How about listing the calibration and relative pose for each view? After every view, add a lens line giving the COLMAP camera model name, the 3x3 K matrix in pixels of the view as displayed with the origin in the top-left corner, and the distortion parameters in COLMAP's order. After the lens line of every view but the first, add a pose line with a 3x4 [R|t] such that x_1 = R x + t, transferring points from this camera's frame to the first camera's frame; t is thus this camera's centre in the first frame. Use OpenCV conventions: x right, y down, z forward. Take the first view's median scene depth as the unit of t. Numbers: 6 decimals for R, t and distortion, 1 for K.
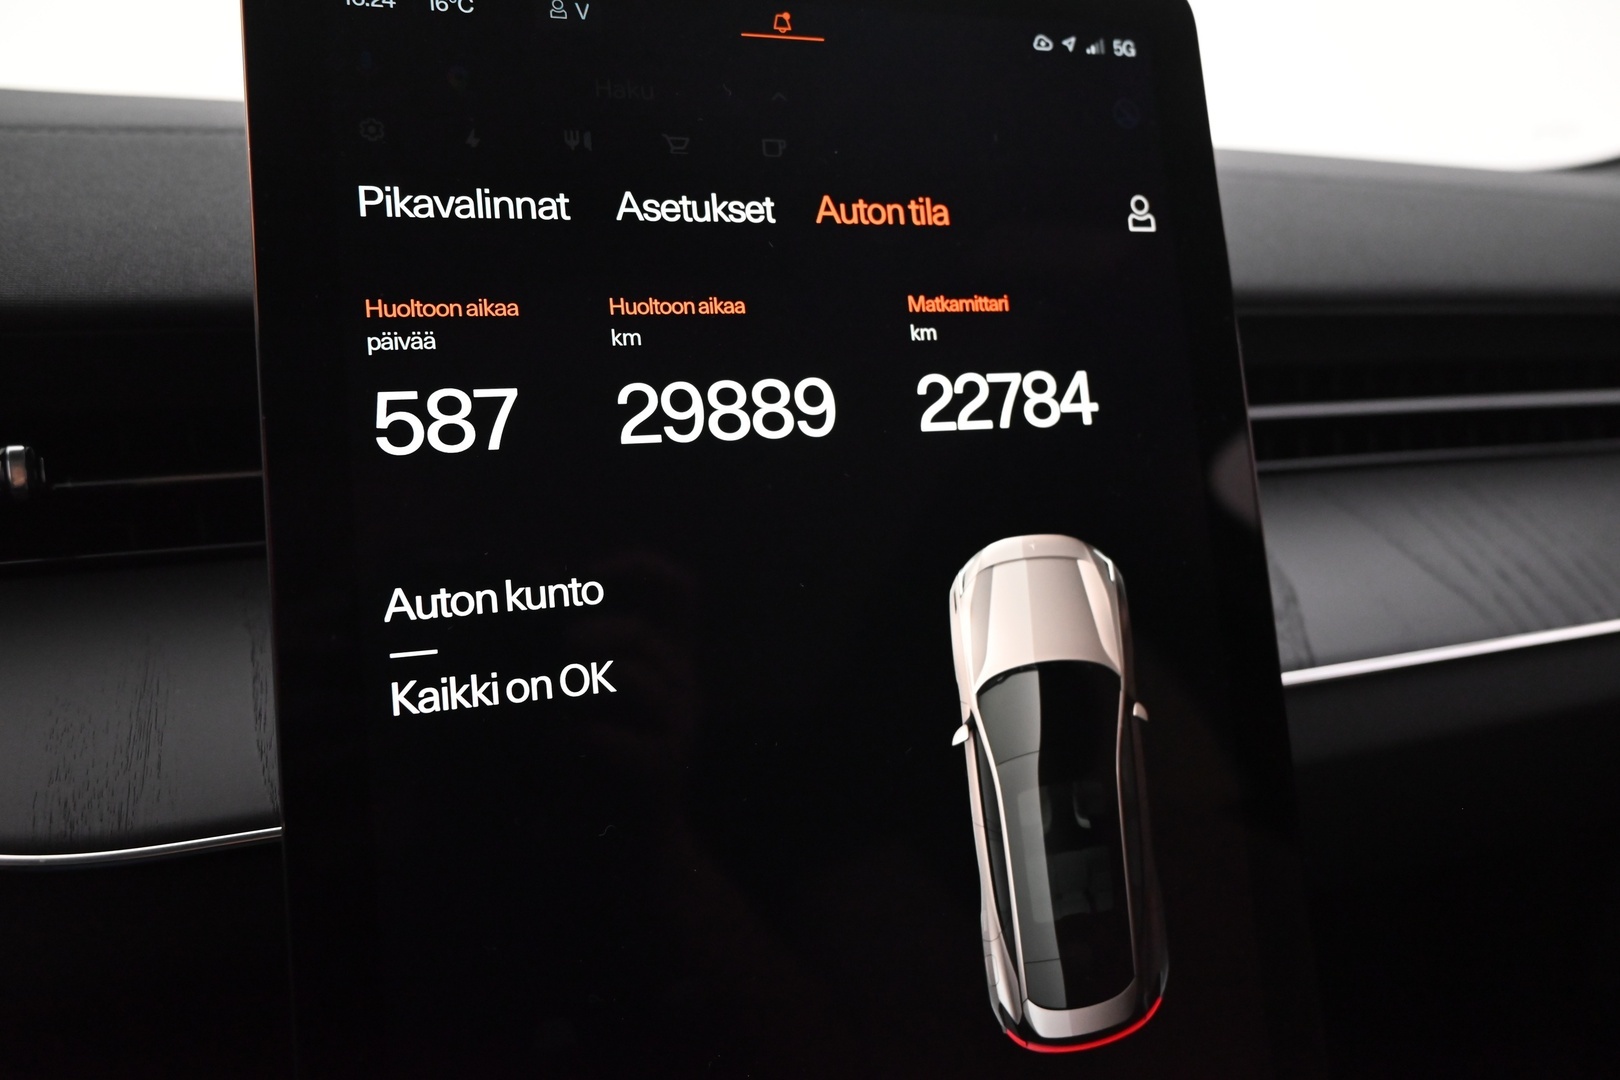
lens RADIAL K [[1145.1, 0, 841.3], [0, 1145.1, 542.4], [0, 0, 1]] dist [-0.005591, -0.004481]
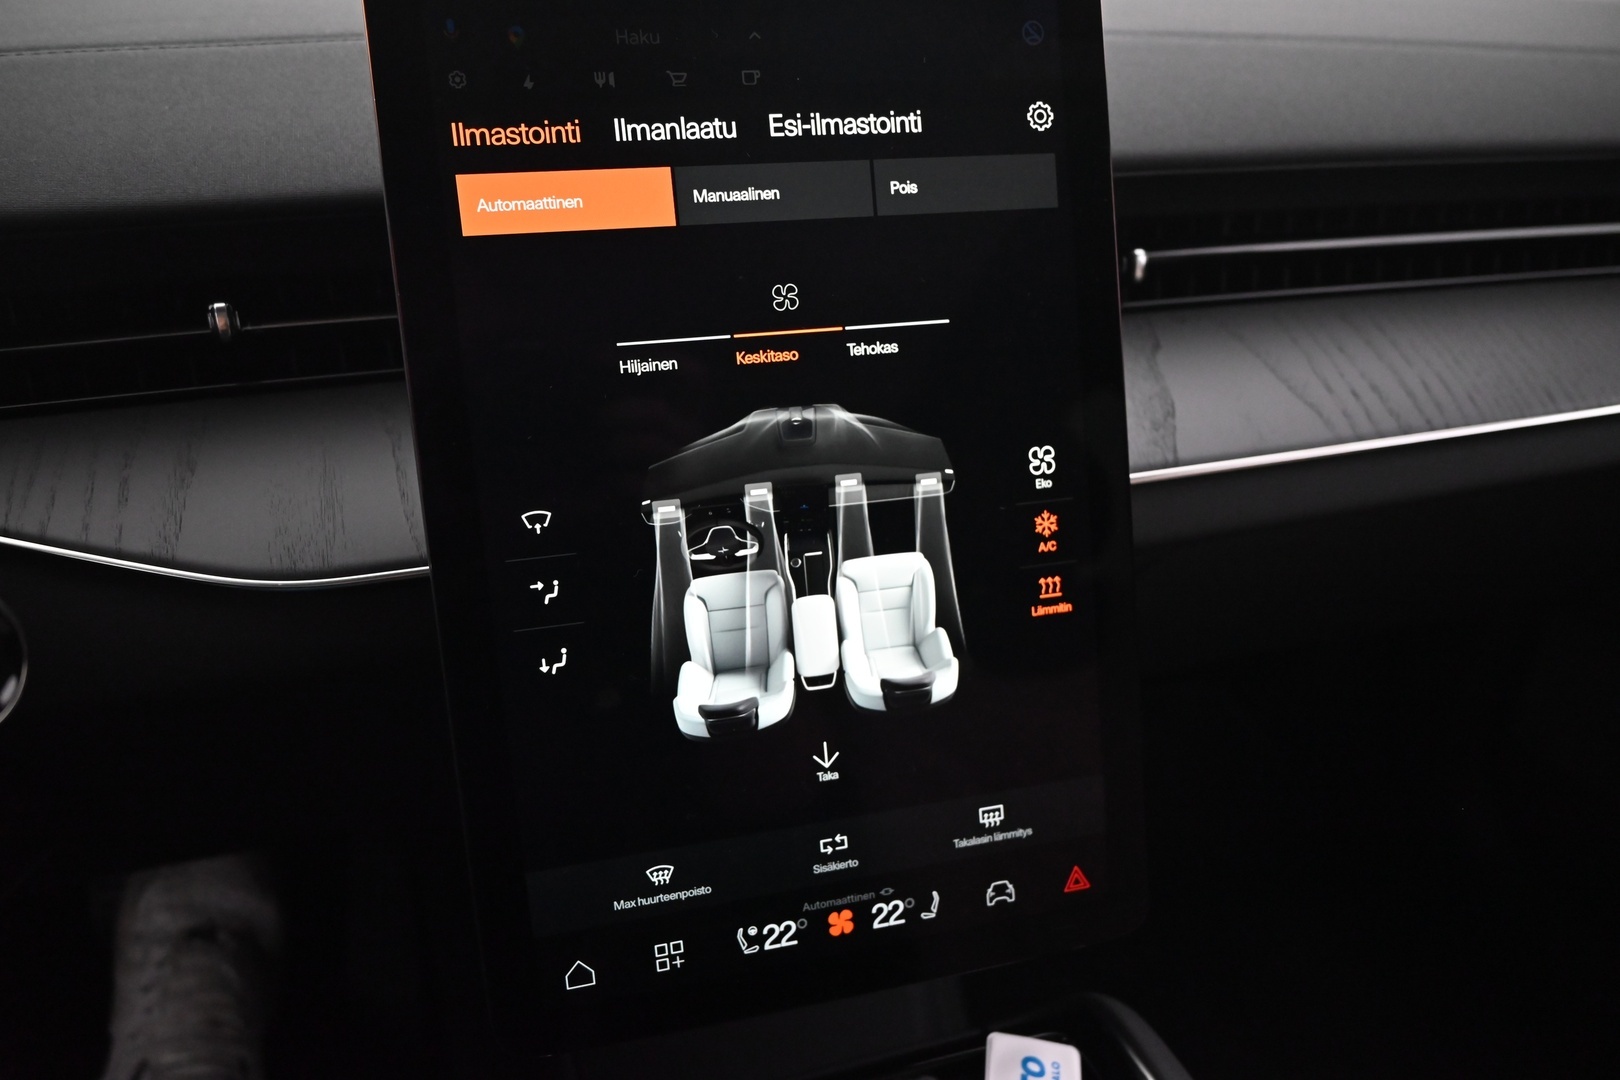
lens RADIAL K [[1133.3, 0, 810.0], [0, 1133.3, 540.0], [0, 0, 1]] dist [-0.002181, 0.000179]
pose [[0.998036, 0.022626, -0.058407, 0.101199], [-0.010291, 0.979037, 0.203423, -0.090184], [0.061785, -0.202422, 0.977347, -0.397839]]
